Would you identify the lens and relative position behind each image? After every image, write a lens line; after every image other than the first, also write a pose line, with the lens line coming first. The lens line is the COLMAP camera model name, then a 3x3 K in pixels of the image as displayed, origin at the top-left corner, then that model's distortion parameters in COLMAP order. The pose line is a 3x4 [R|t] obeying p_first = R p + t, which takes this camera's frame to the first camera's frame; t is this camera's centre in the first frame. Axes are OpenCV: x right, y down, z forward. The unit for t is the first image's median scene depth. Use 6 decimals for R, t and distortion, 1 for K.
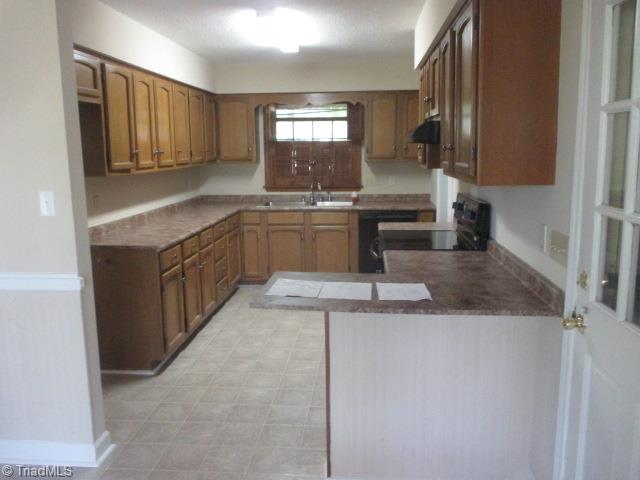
lens RADIAL K [[535.1, 0, 321.4], [0, 535.1, 238.2], [0, 0, 1]] dist [-0.031993, 0.015546]
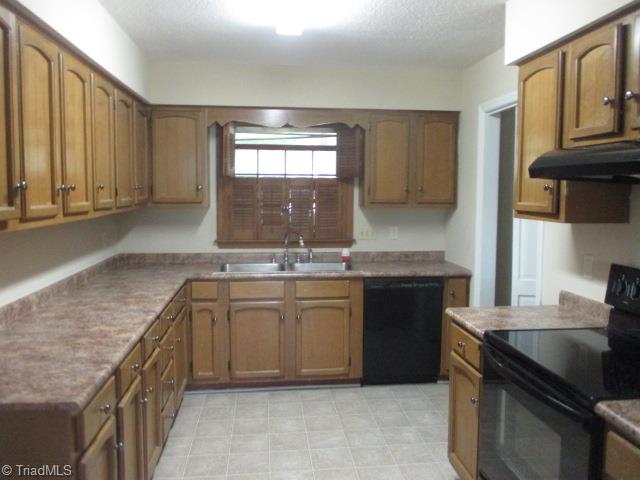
lens RADIAL K [[535.1, 0, 320.1], [0, 535.1, 235.2], [0, 0, 1]] dist [-0.031993, 0.015546]
pose [[0.981502, -0.000241, 0.191450, -0.118379], [0.016492, 0.996388, -0.083296, -0.049246], [-0.190739, 0.084912, 0.977961, 0.328161]]
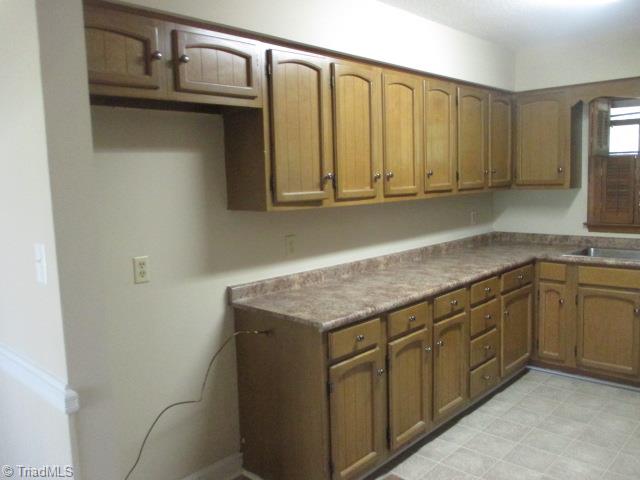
lens RADIAL K [[535.1, 0, 318.7], [0, 535.1, 235.3], [0, 0, 1]] dist [-0.031993, 0.015546]
pose [[0.783153, 0.054051, -0.619476, 0.049695], [-0.082224, 0.996469, -0.017005, -0.048308], [0.616369, 0.064253, 0.784831, 0.302665]]
